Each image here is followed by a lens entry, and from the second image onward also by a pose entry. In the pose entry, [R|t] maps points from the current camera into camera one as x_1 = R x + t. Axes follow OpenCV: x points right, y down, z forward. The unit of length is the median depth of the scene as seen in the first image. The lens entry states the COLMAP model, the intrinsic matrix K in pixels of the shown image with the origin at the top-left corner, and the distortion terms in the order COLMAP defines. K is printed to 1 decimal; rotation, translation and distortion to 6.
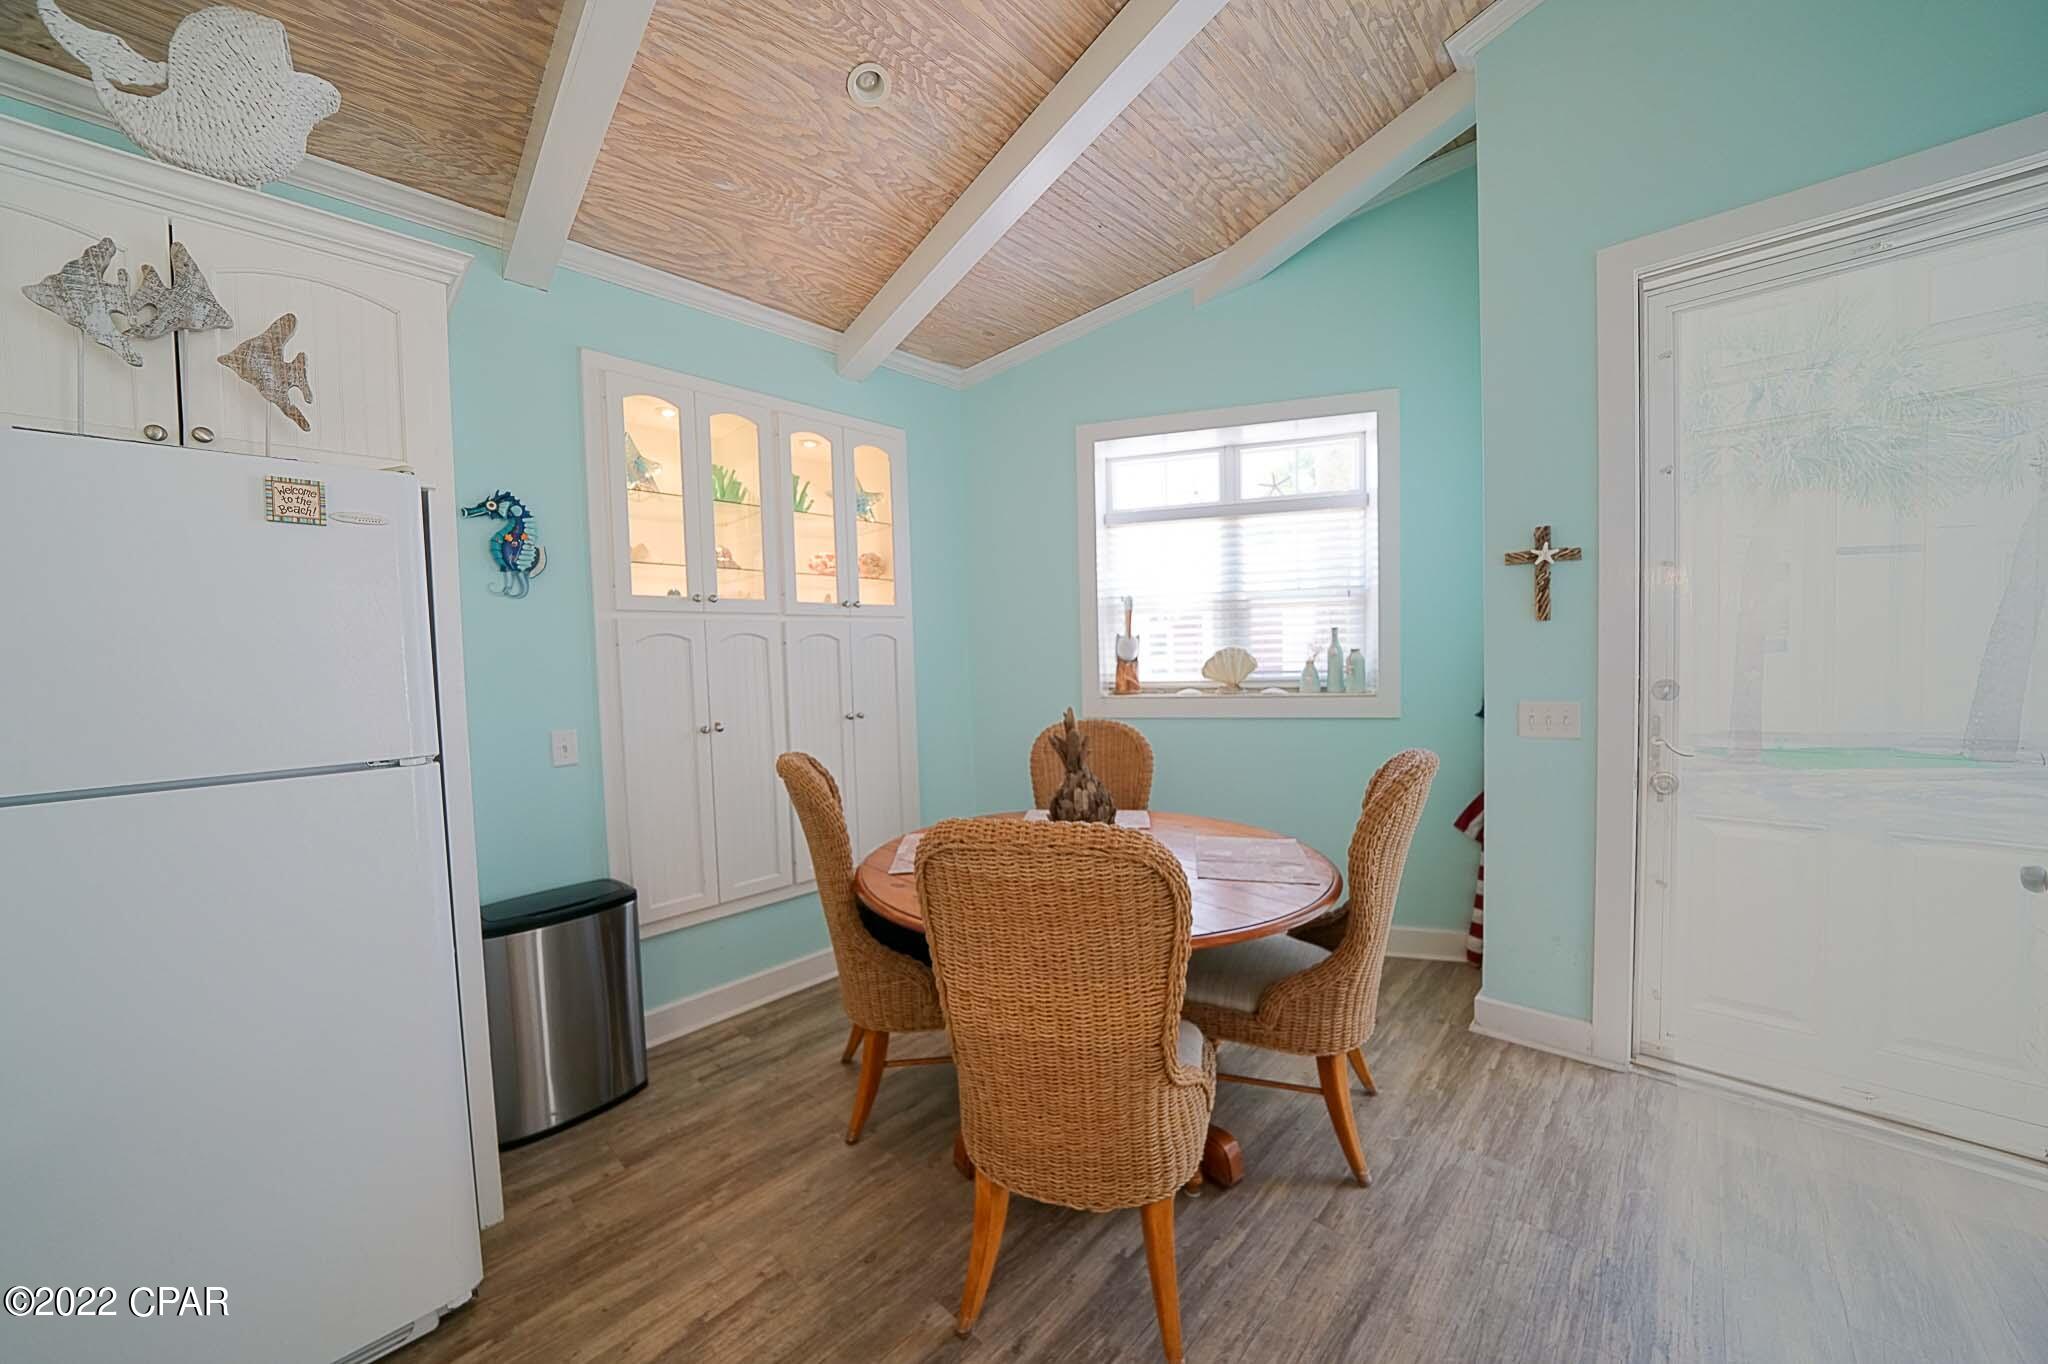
lens RADIAL K [[715.4, 0, 1009.4], [0, 715.4, 688.8], [0, 0, 1]] dist [-0.022974, 0.002371]
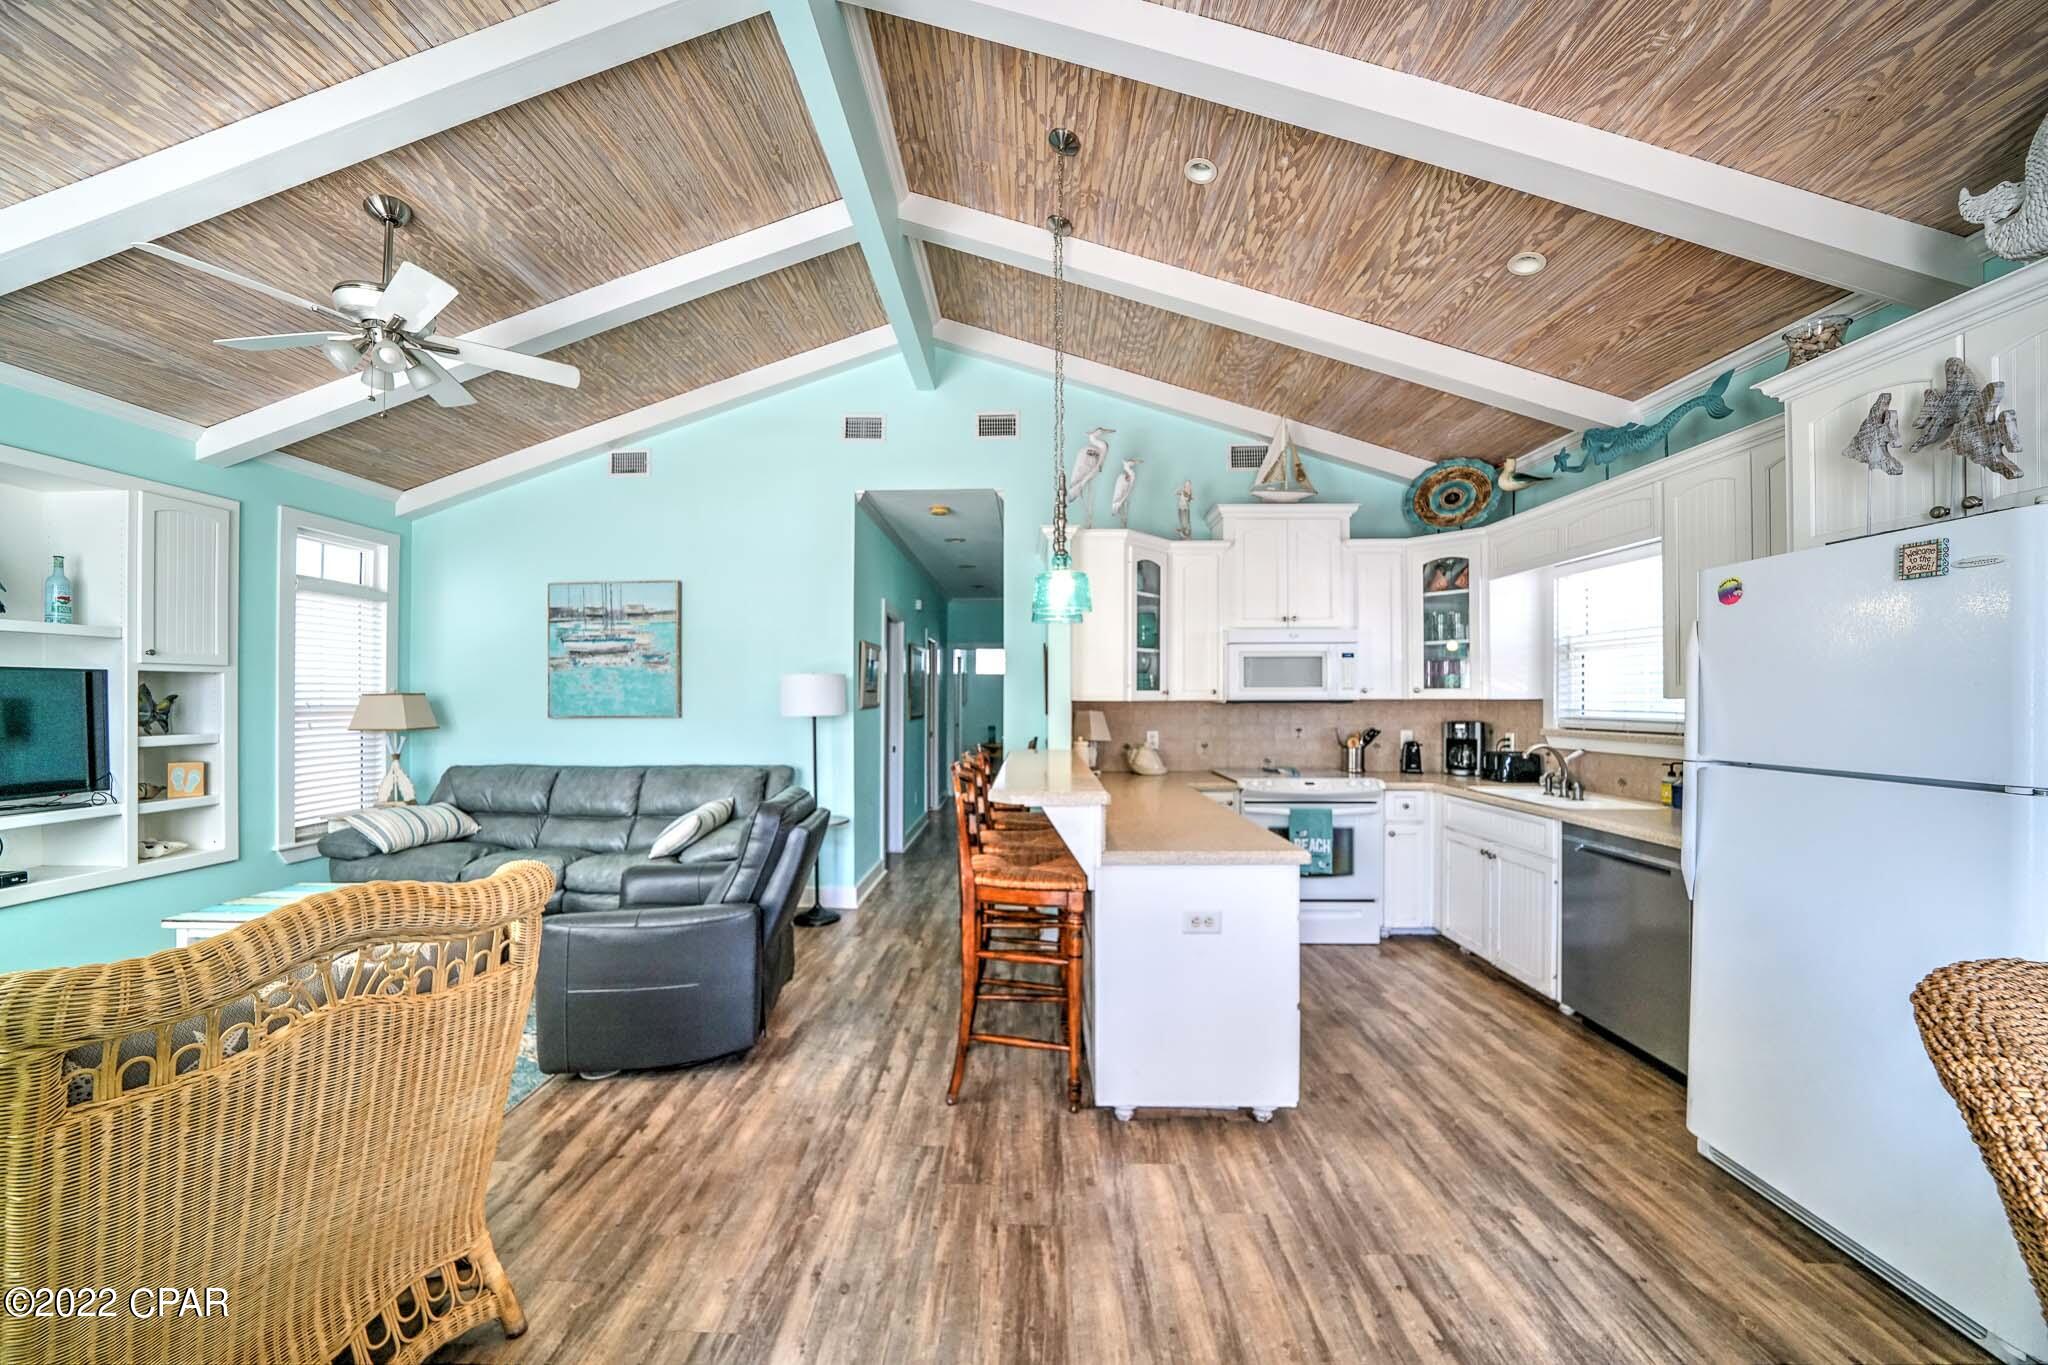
lens RADIAL K [[715.4, 0, 1007.7], [0, 715.4, 694.0], [0, 0, 1]] dist [-0.022974, 0.002371]
pose [[-0.737766, 0.026101, -0.674552, 0.551718], [-0.010298, 0.998701, 0.049906, -0.042943], [0.674978, 0.043765, -0.736539, 0.458456]]
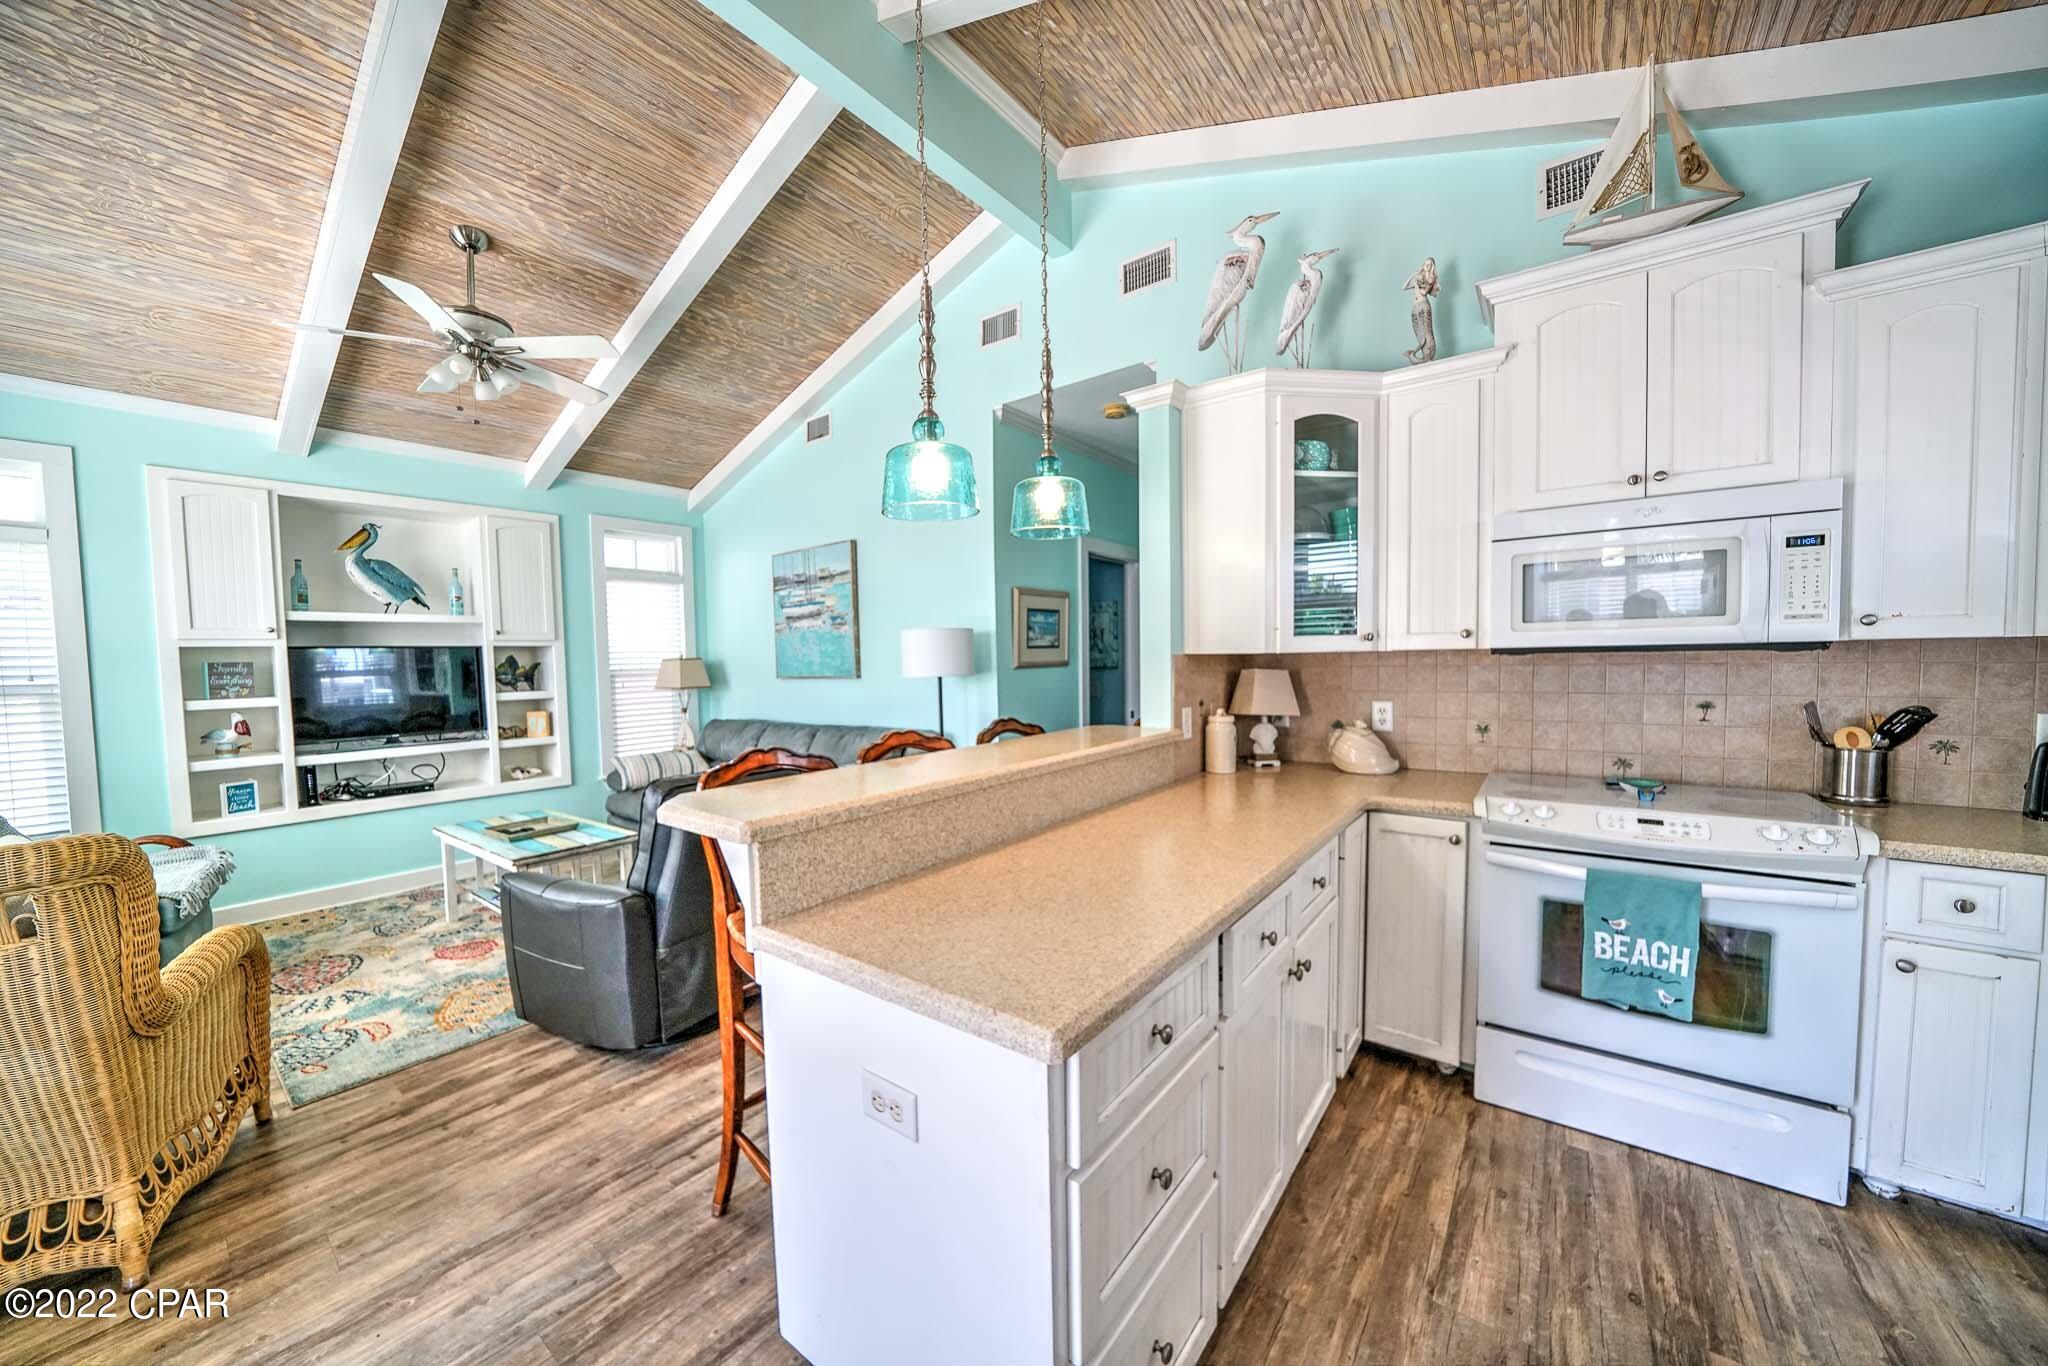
lens RADIAL K [[715.4, 0, 1007.4], [0, 715.4, 693.4], [0, 0, 1]] dist [-0.022974, 0.002371]
pose [[-0.992715, 0.054130, -0.107640, -0.358302], [0.043263, 0.993960, 0.100854, -0.006620], [0.112449, 0.095463, -0.989061, 0.388543]]
